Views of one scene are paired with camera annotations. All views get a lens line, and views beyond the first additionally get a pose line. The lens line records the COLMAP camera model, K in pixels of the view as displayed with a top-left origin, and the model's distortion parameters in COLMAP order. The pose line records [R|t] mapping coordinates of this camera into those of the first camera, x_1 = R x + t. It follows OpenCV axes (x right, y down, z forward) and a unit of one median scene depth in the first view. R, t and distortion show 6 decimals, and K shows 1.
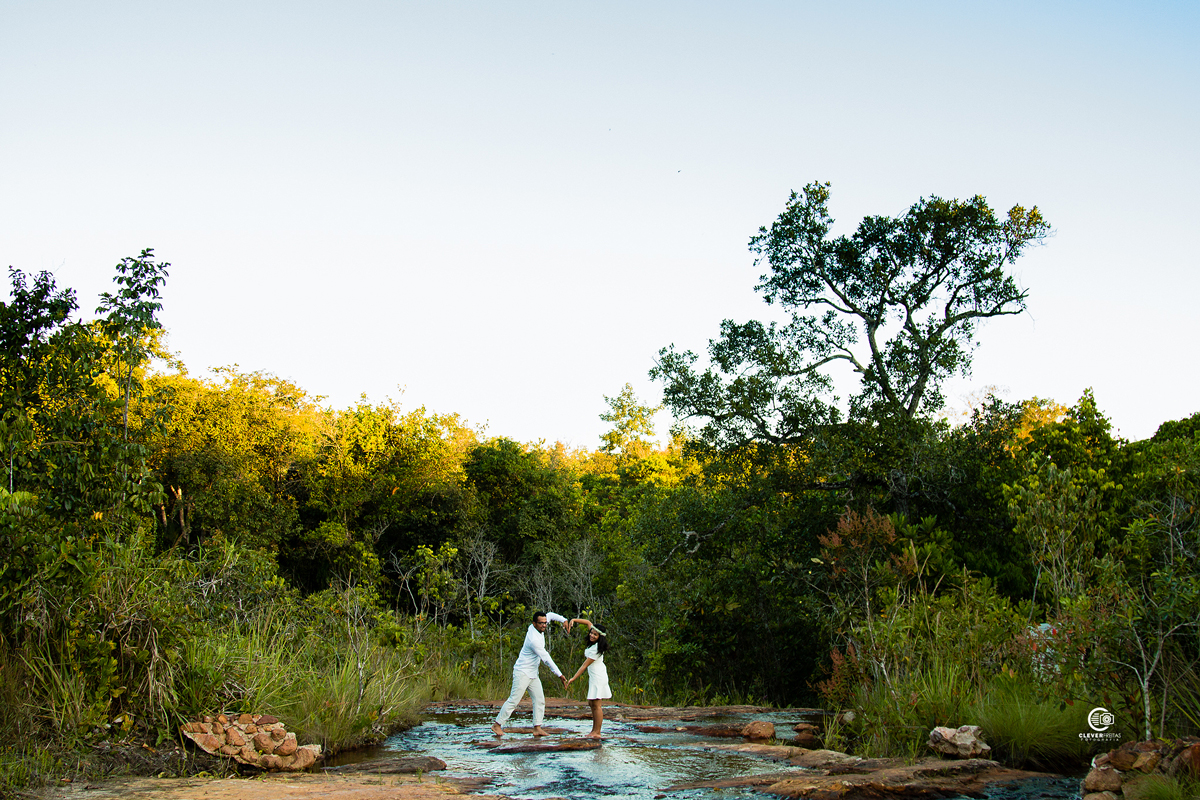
lens RADIAL K [[1355.9, 0, 600.0], [0, 1355.9, 400.0], [0, 0, 1]] dist [-0.120805, 0.105734]
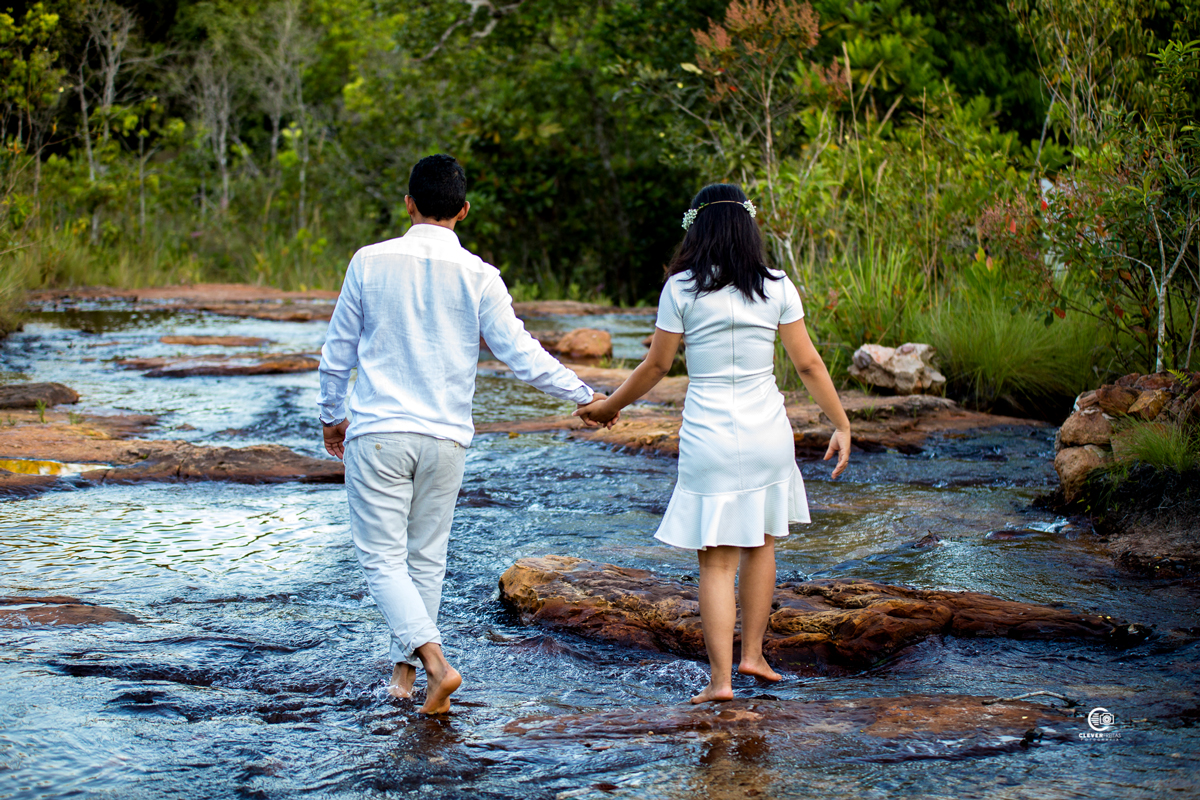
lens RADIAL K [[1355.9, 0, 600.0], [0, 1355.9, 400.0], [0, 0, 1]] dist [-0.120805, 0.105734]
pose [[0.989176, 0.005109, 0.146648, 0.034739], [-0.044675, 0.962434, 0.267815, 0.105189], [-0.139771, -0.271468, 0.952244, 0.406778]]
